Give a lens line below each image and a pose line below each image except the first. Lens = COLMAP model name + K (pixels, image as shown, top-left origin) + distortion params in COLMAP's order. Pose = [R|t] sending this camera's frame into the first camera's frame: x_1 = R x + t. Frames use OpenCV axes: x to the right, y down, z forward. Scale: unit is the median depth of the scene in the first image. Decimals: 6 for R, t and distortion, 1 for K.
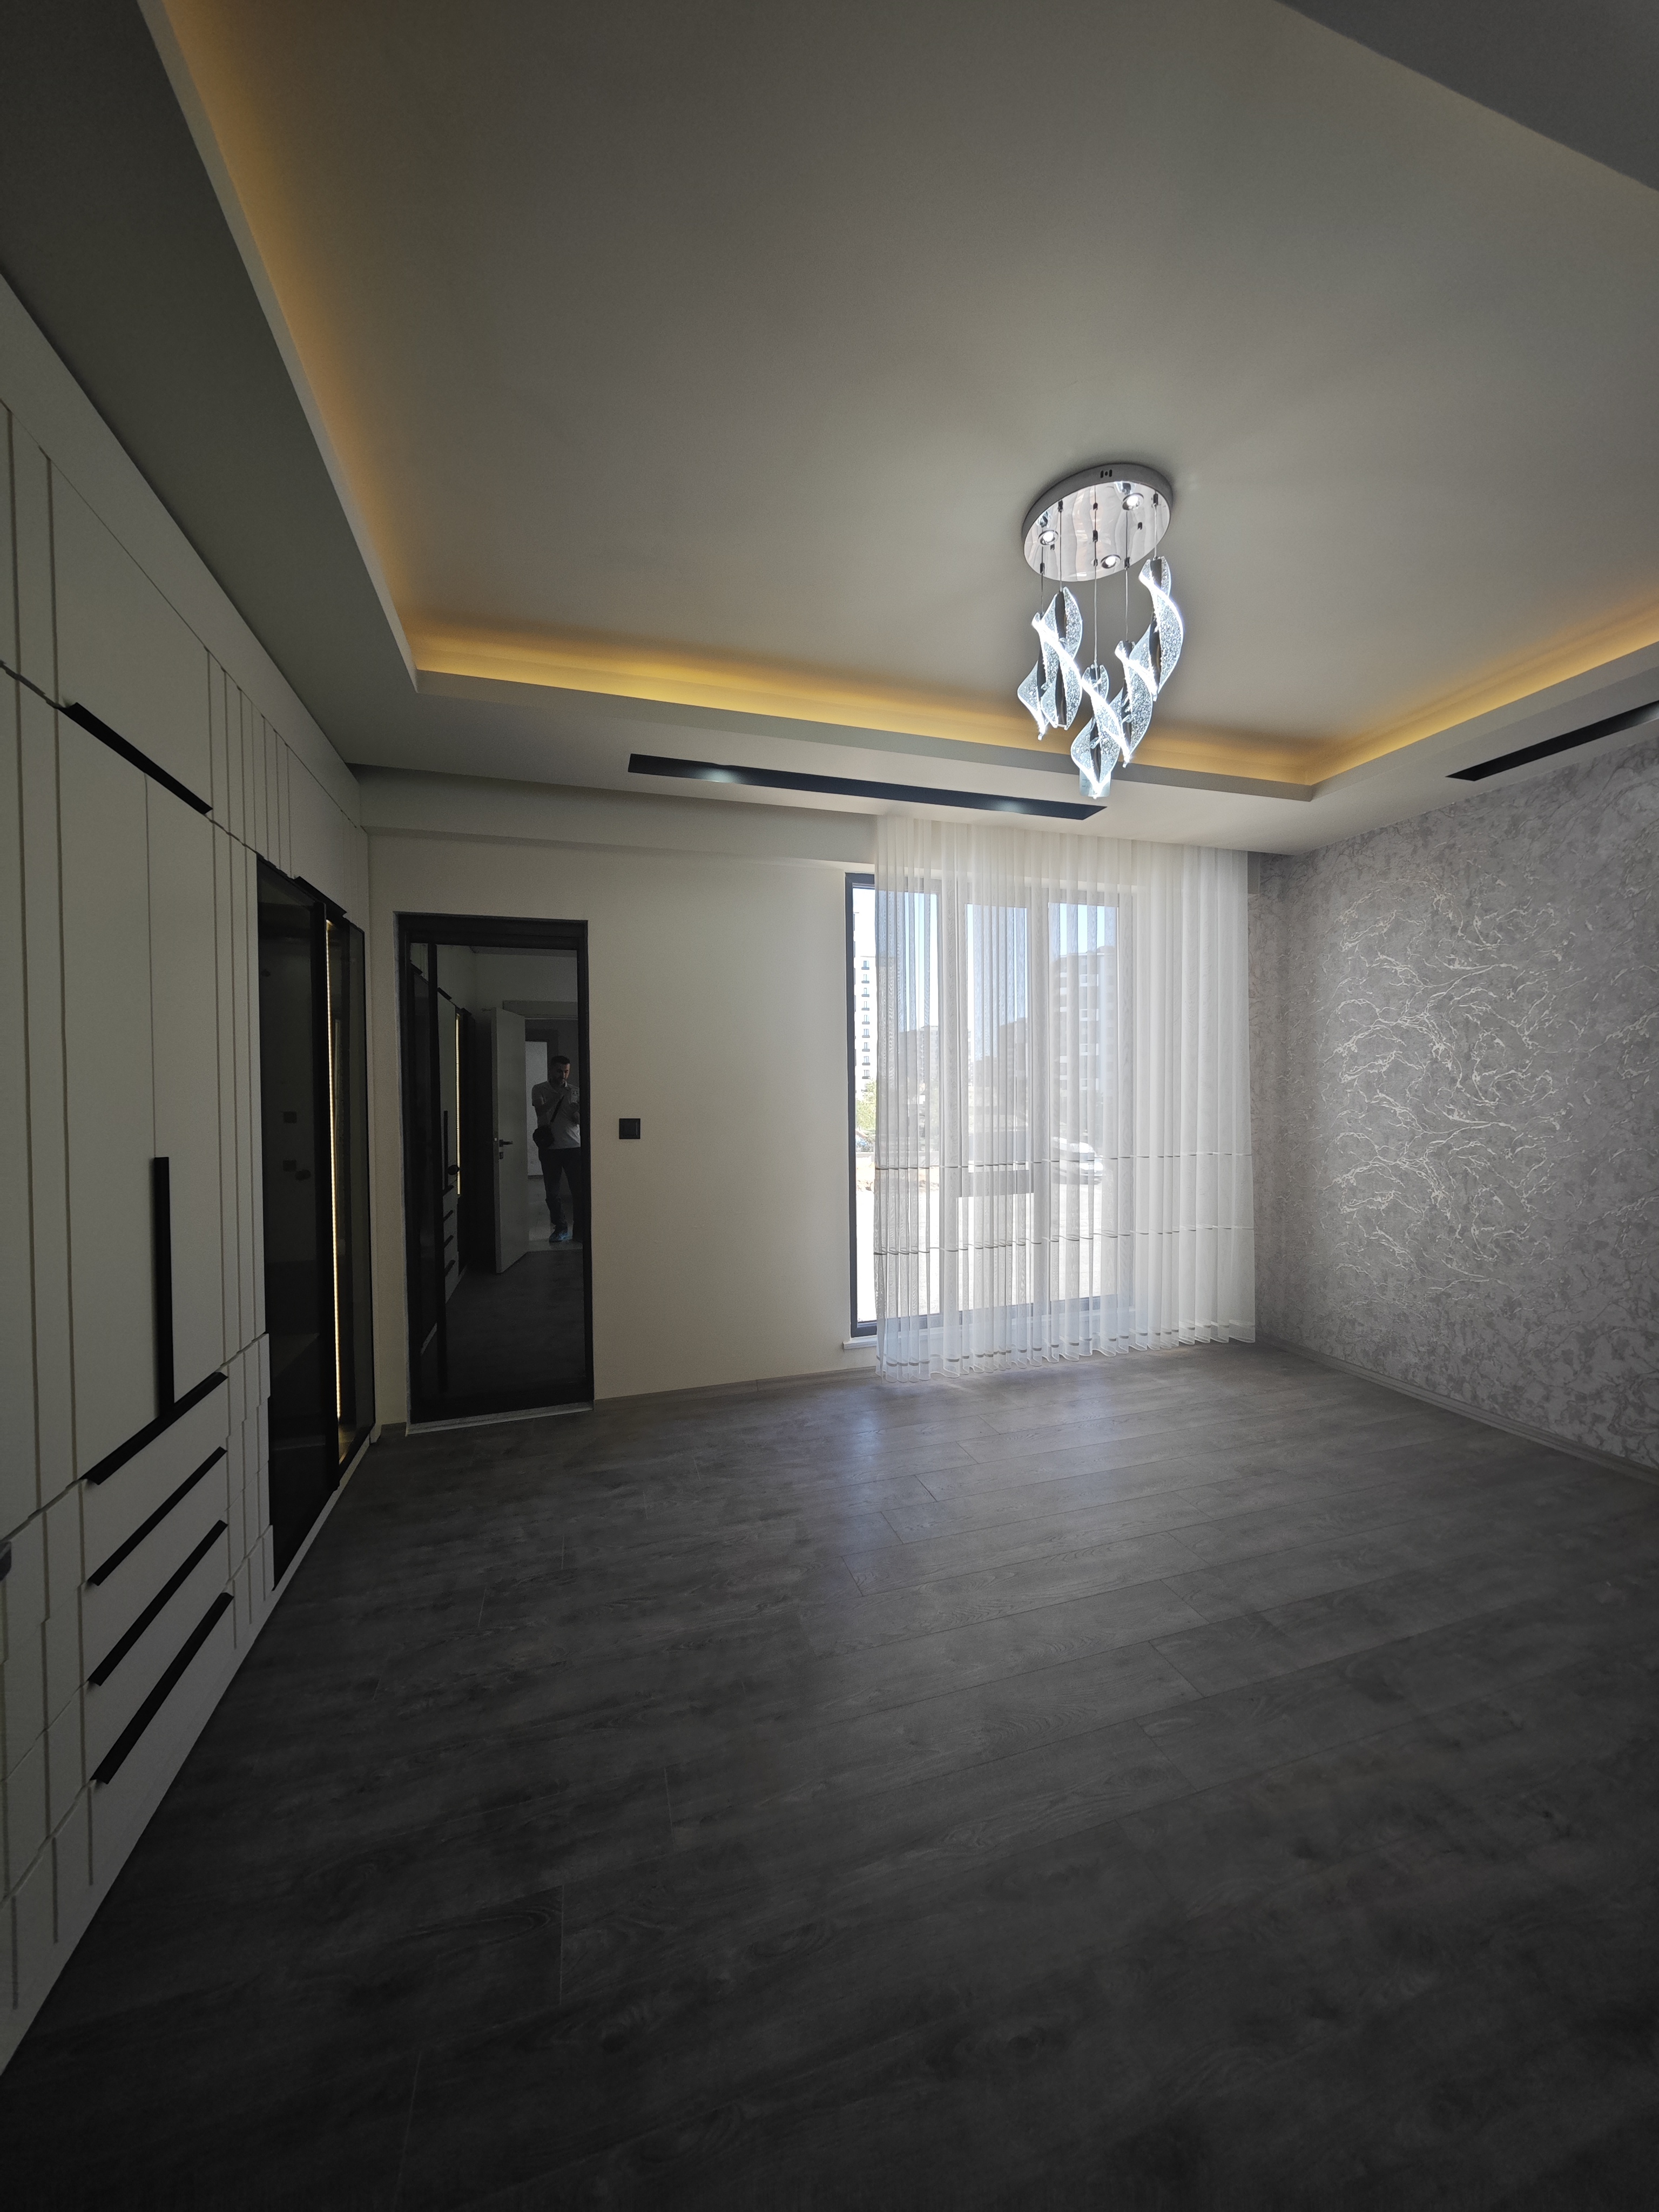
lens RADIAL K [[783.5, 0, 831.5], [0, 783.5, 1105.8], [0, 0, 1]] dist [-0.000948, 0.000515]
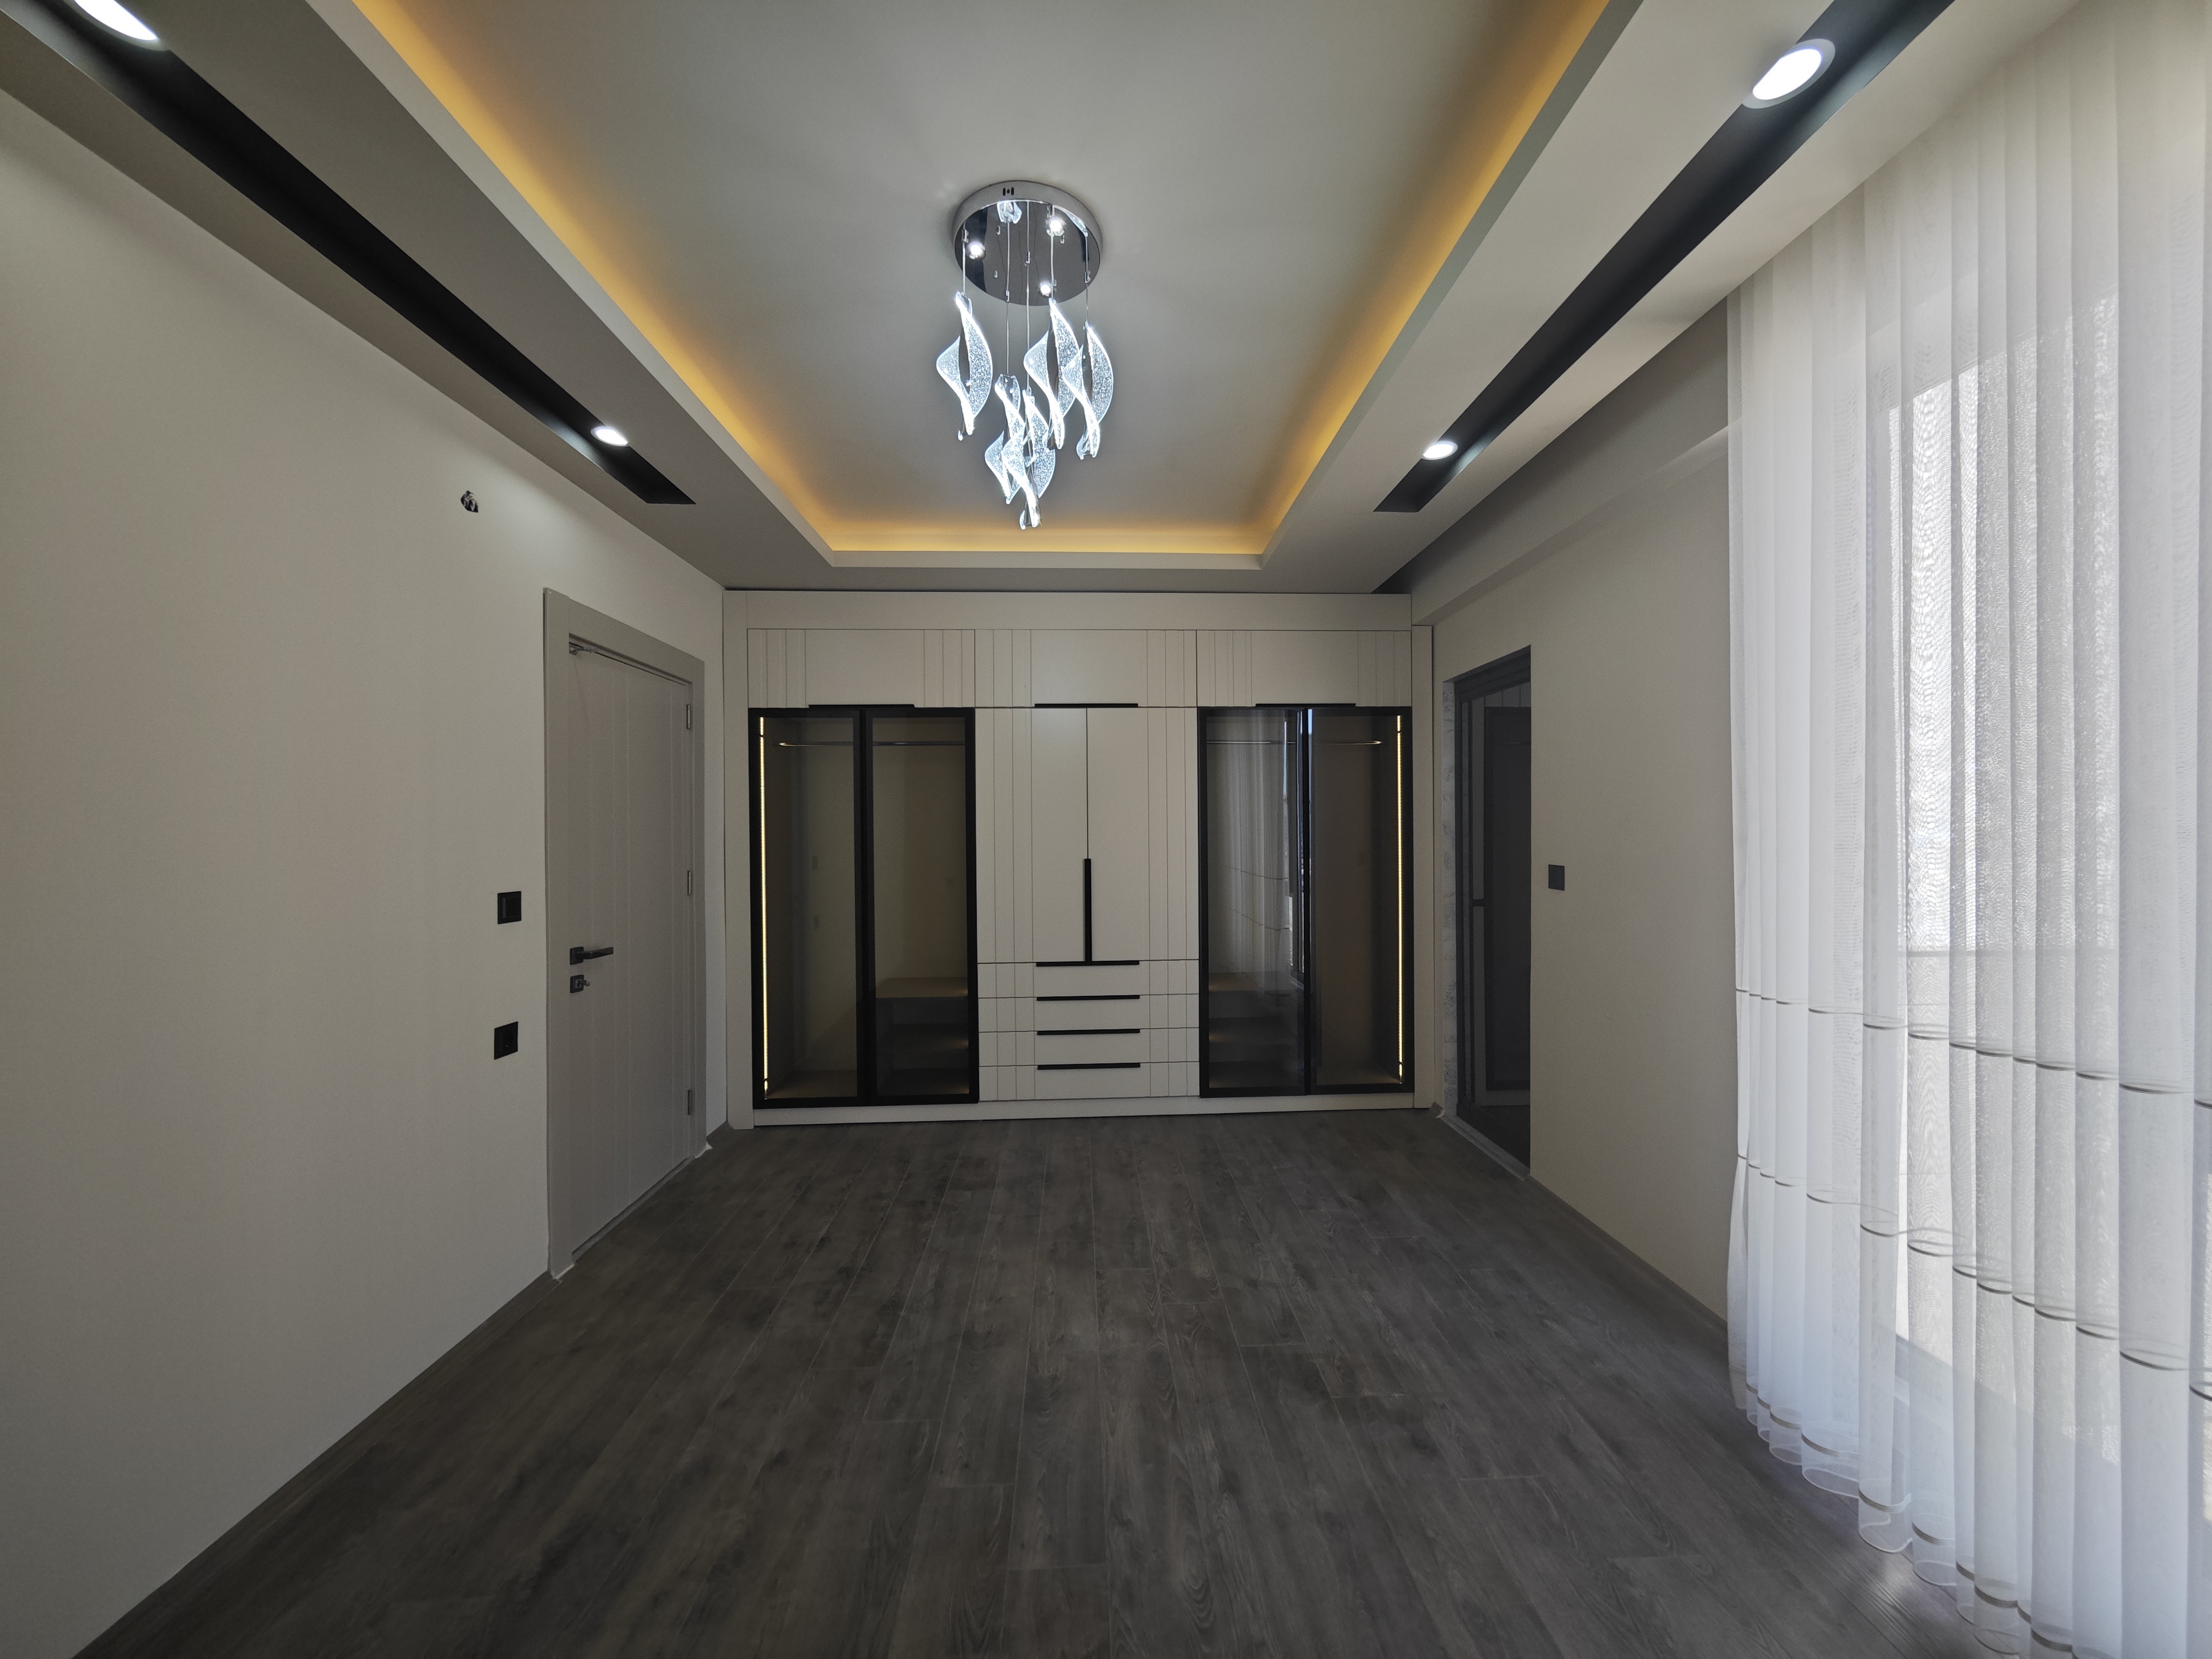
lens RADIAL K [[783.5, 0, 1103.2], [0, 783.5, 832.6], [0, 0, 1]] dist [-0.000948, 0.000515]
pose [[-0.265702, 0.012019, -0.963980, 0.976556], [-0.011592, 0.999810, 0.015660, -0.038085], [0.963985, 0.015335, -0.265513, 1.067306]]
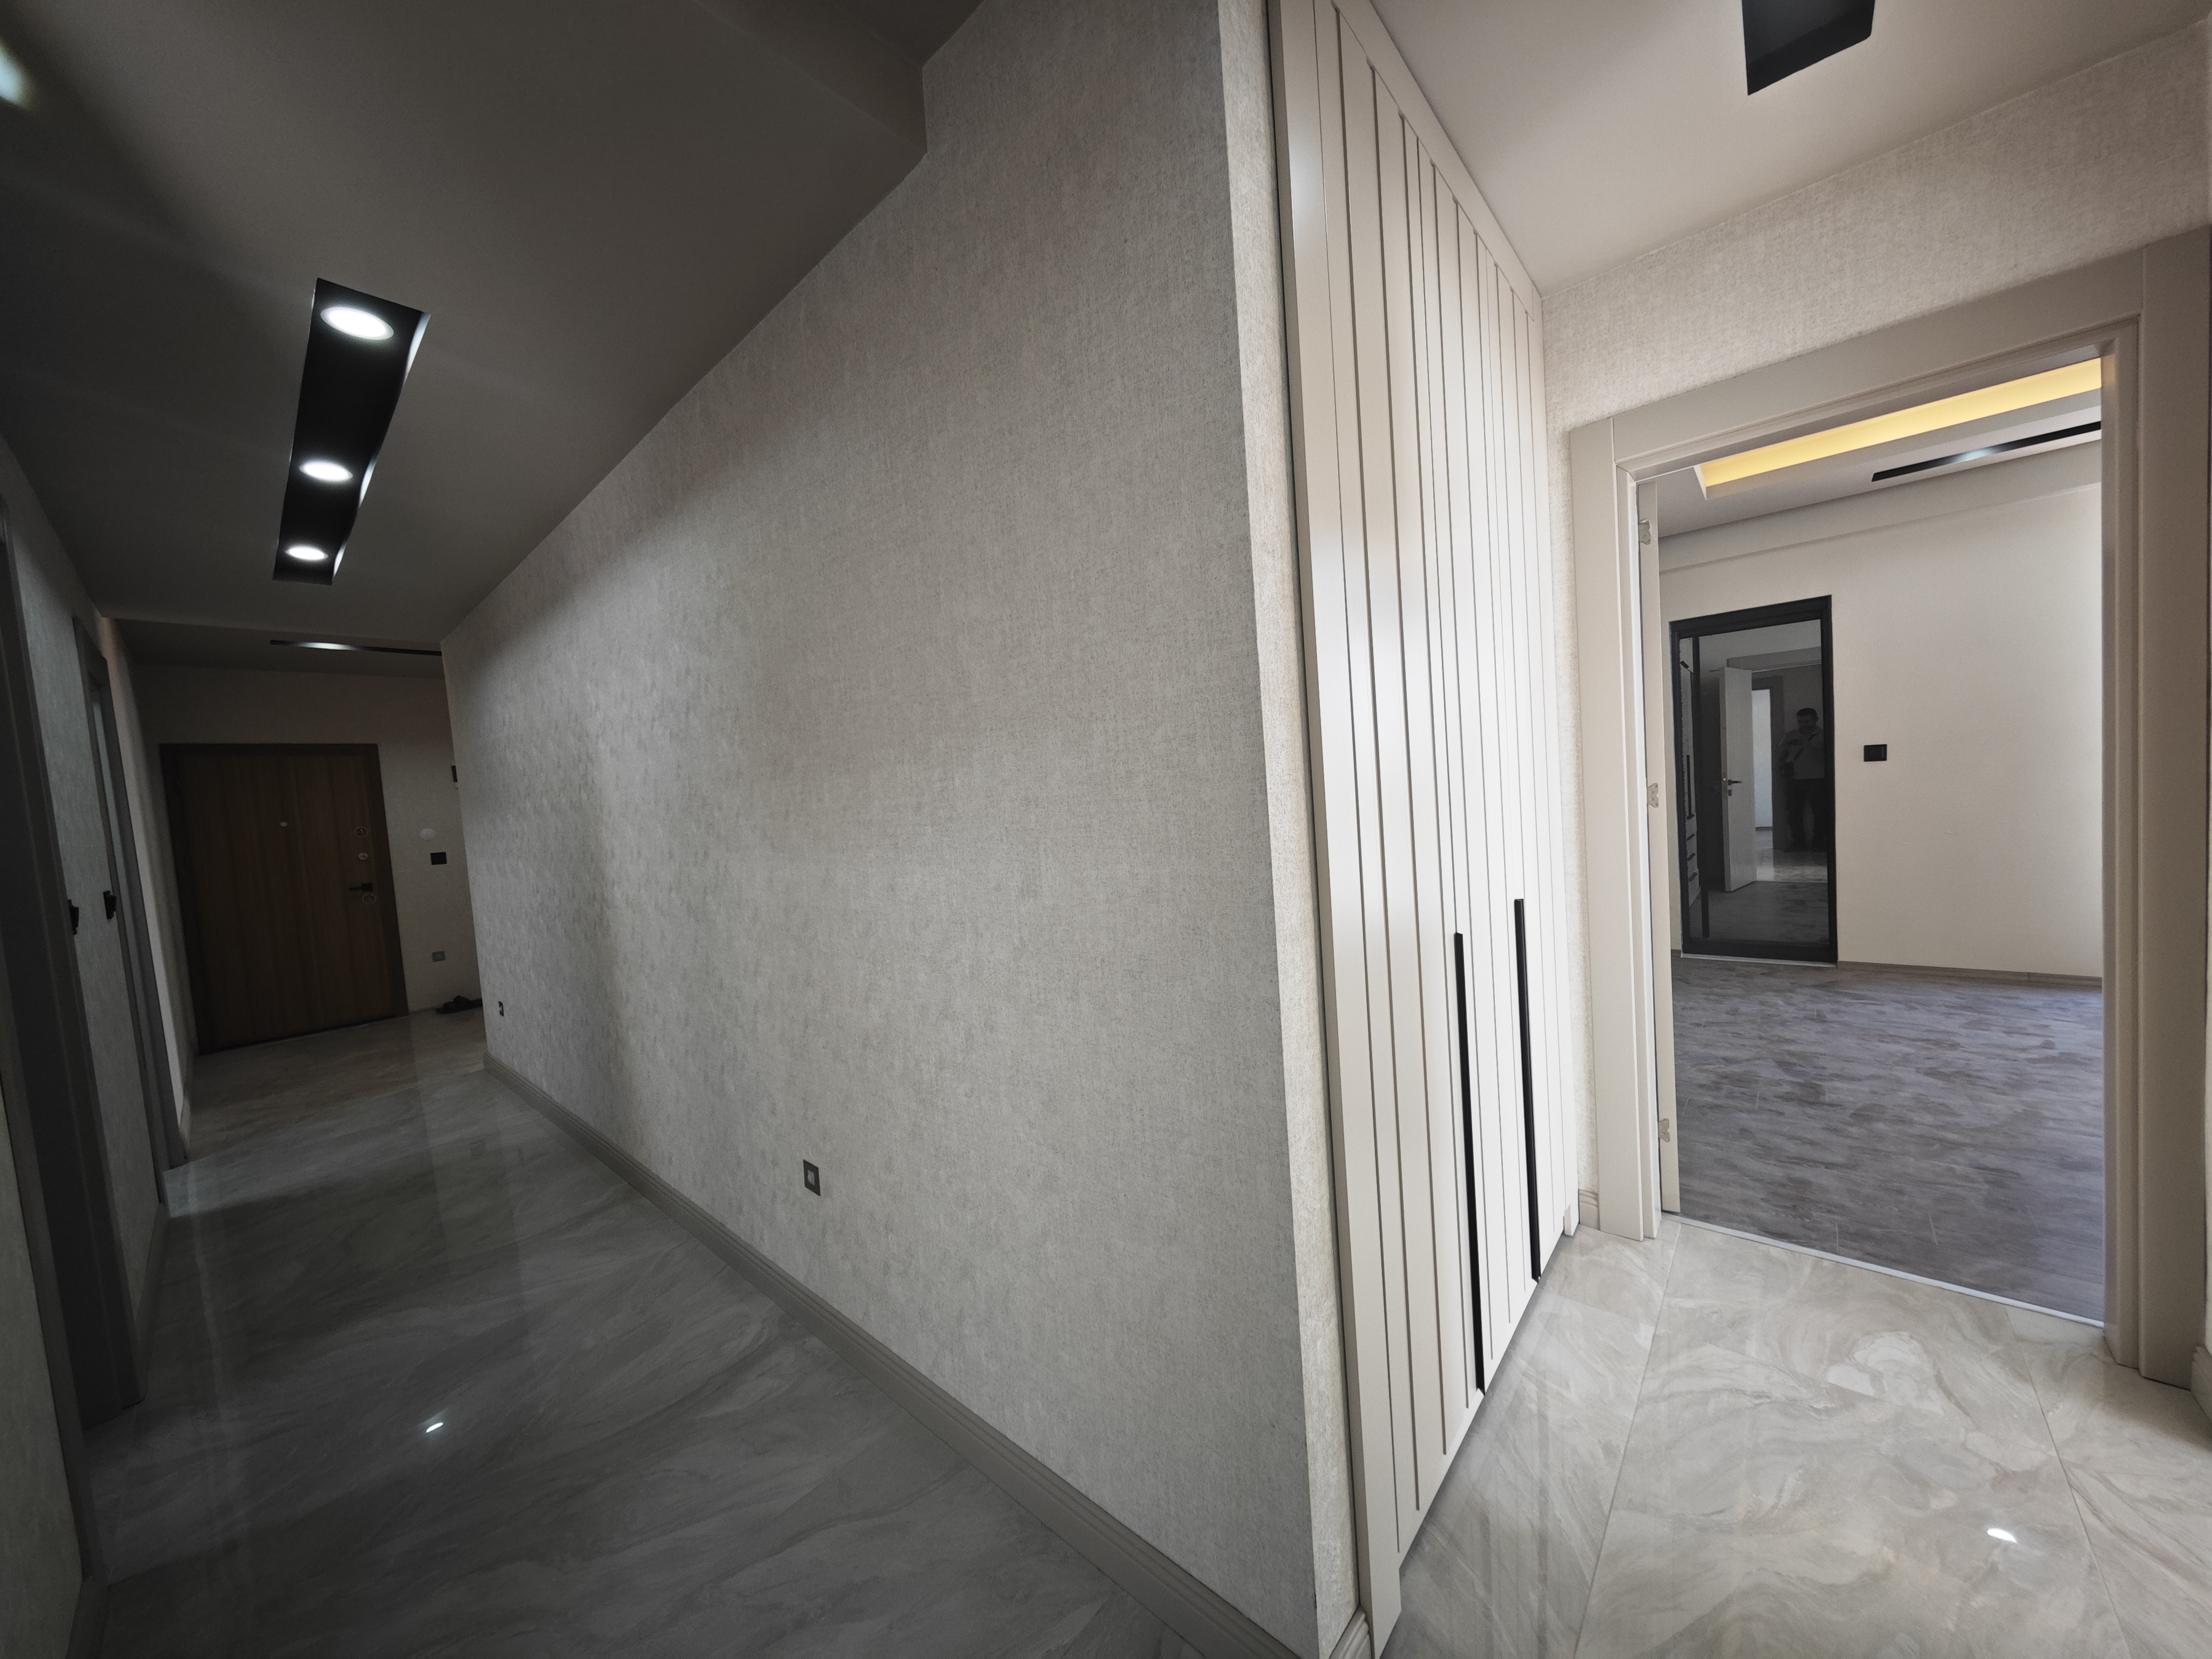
lens RADIAL K [[783.5, 0, 1109.9], [0, 783.5, 839.7], [0, 0, 1]] dist [-0.000948, 0.000515]
pose [[0.511320, 0.023313, -0.859074, 0.281735], [0.049734, 0.997154, 0.056662, 0.050744], [0.857950, -0.071698, 0.508706, -1.007668]]
